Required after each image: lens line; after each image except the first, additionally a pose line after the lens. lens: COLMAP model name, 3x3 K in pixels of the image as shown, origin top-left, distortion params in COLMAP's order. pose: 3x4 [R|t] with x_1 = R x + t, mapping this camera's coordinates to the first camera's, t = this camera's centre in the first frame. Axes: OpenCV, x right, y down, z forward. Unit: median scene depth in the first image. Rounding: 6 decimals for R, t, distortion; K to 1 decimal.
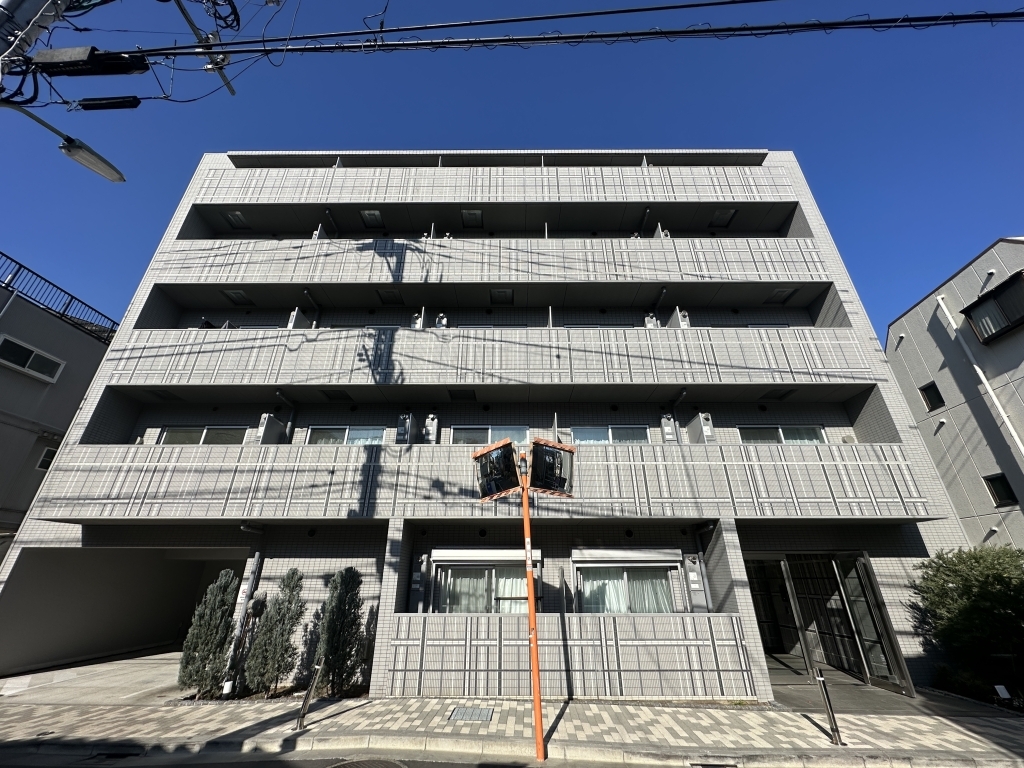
lens RADIAL K [[407.9, 0, 514.7], [0, 407.9, 387.9], [0, 0, 1]] dist [-0.001246, -0.000155]
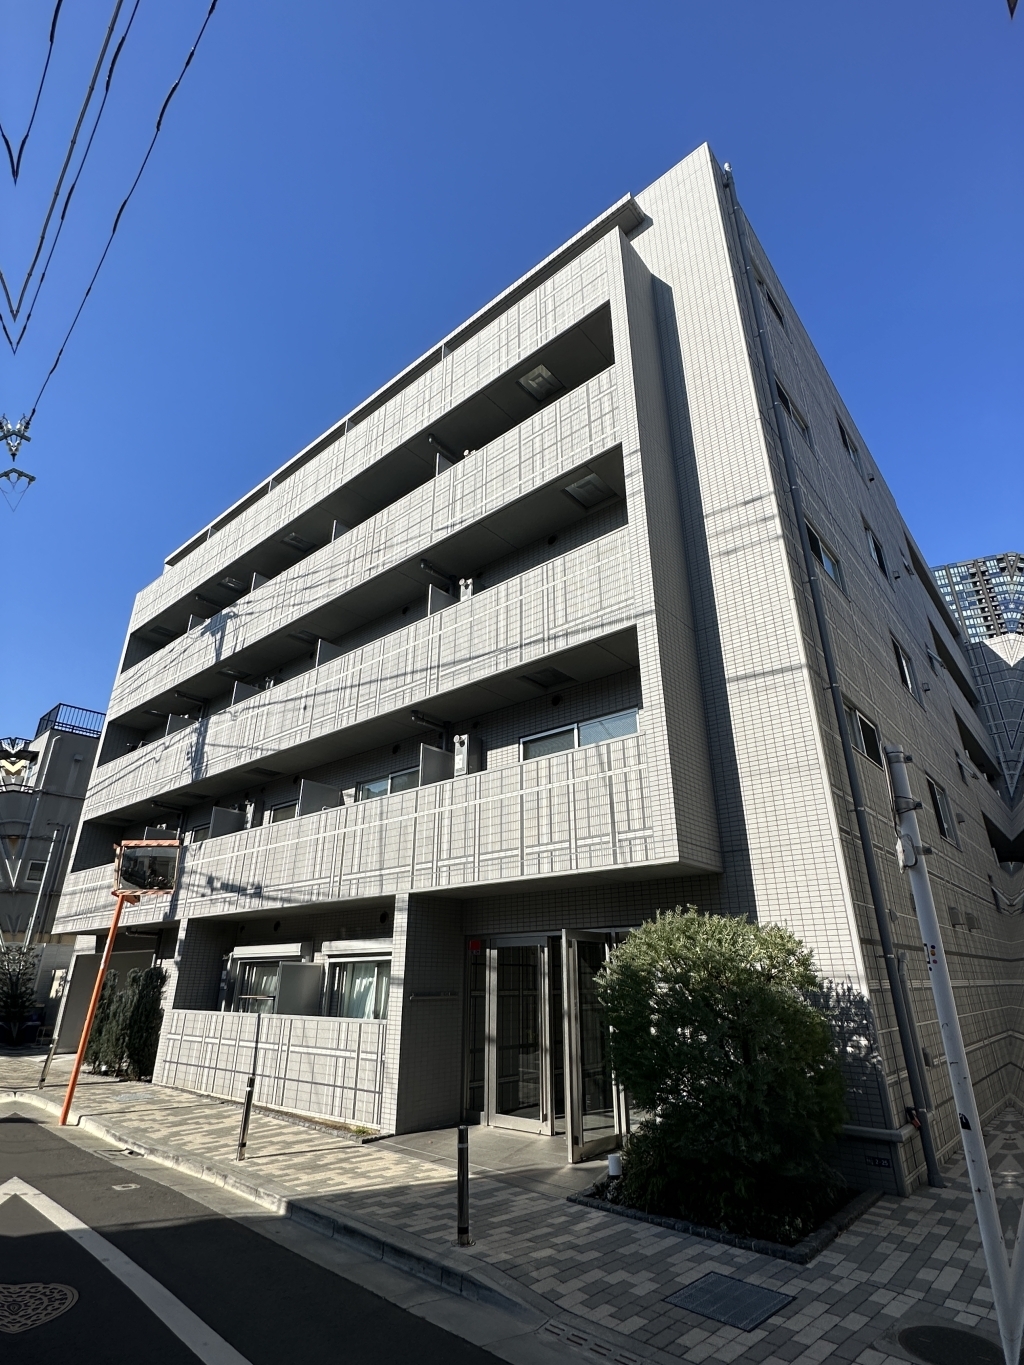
lens RADIAL K [[701.1, 0, 515.8], [0, 701.1, 671.8], [0, 0, 1]] dist [-0.005120, 0.000072]
pose [[0.757774, -0.265560, -0.596034, 1.491454], [0.280695, 0.957267, -0.069642, 0.081702], [0.589058, -0.114531, 0.799933, 0.156150]]
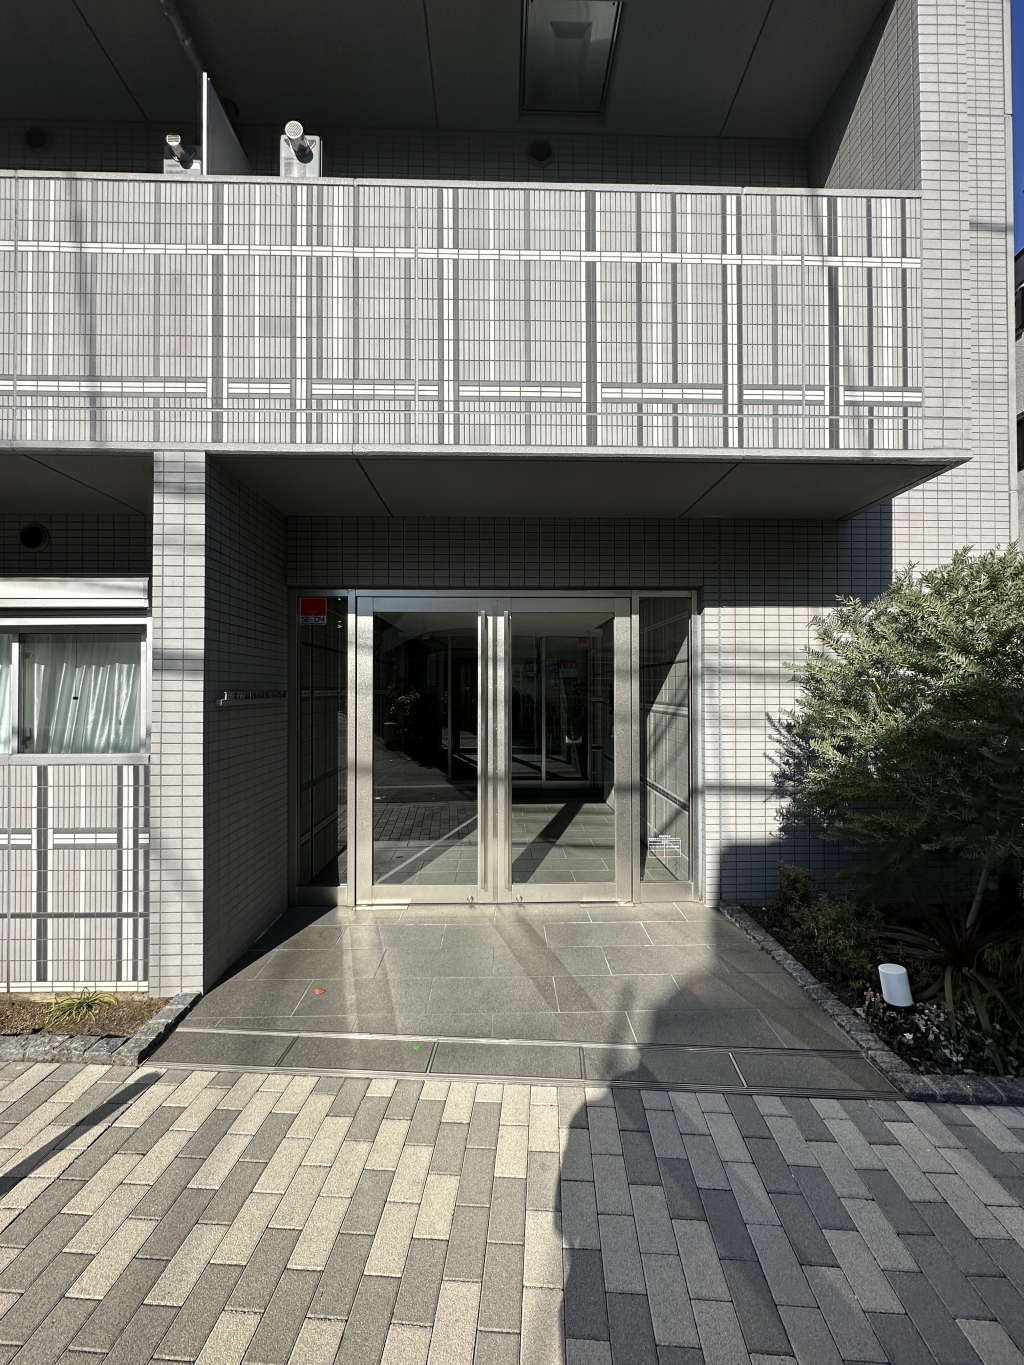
lens RADIAL K [[543.7, 0, 517.2], [0, 543.7, 682.5], [0, 0, 1]] dist [-0.001246, -0.000155]
pose [[0.999716, -0.001595, 0.023782, 0.721294], [-0.008515, 0.908021, 0.418837, 0.298804], [-0.022263, -0.418921, 0.907750, 0.581418]]
